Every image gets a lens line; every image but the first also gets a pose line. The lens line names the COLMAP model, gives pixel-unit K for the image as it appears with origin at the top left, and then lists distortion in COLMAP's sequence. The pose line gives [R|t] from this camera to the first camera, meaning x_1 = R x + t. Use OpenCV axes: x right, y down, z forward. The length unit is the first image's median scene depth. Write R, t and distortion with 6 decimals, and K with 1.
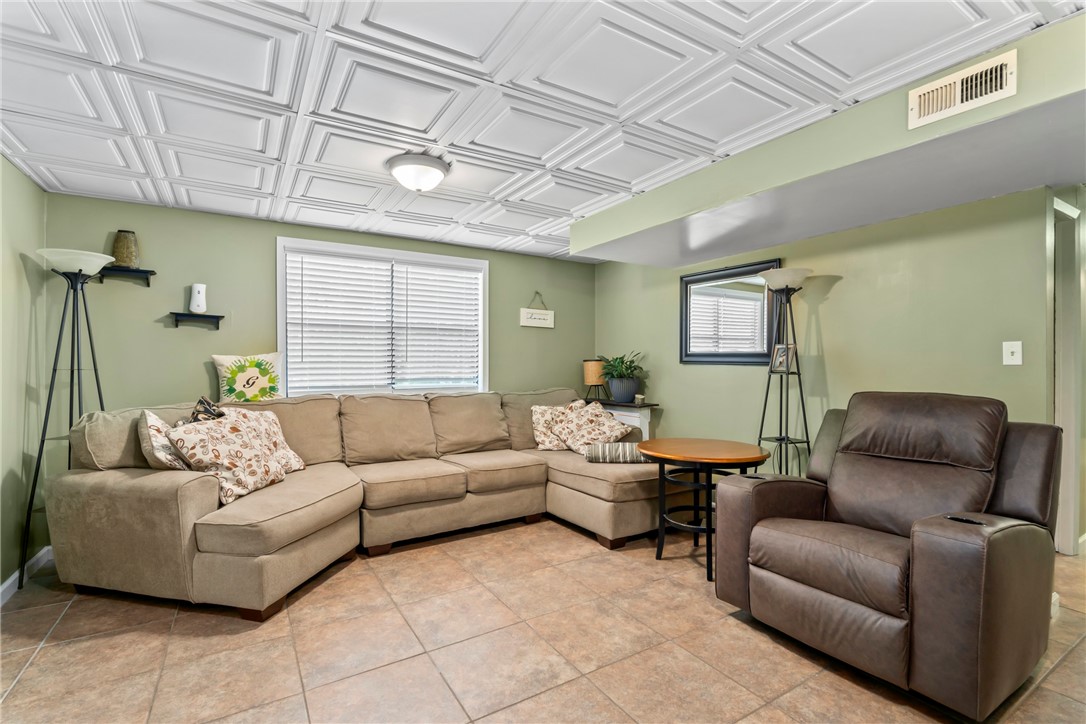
lens RADIAL K [[497.7, 0, 537.1], [0, 497.7, 364.5], [0, 0, 1]] dist [-0.004554, 0.001712]
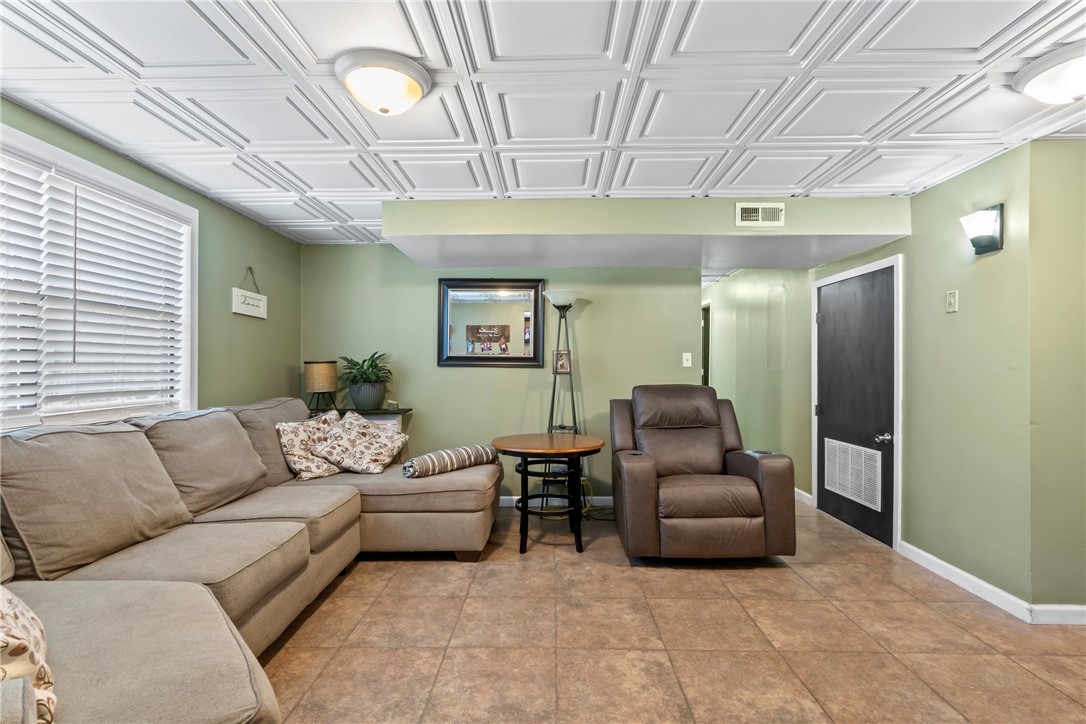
lens RADIAL K [[497.7, 0, 540.4], [0, 497.7, 364.5], [0, 0, 1]] dist [-0.004554, 0.001712]
pose [[0.536022, 0.002613, 0.844200, -0.506695], [0.001722, 0.999990, -0.004189, -0.000624], [-0.844202, 0.003699, 0.536012, 0.331887]]
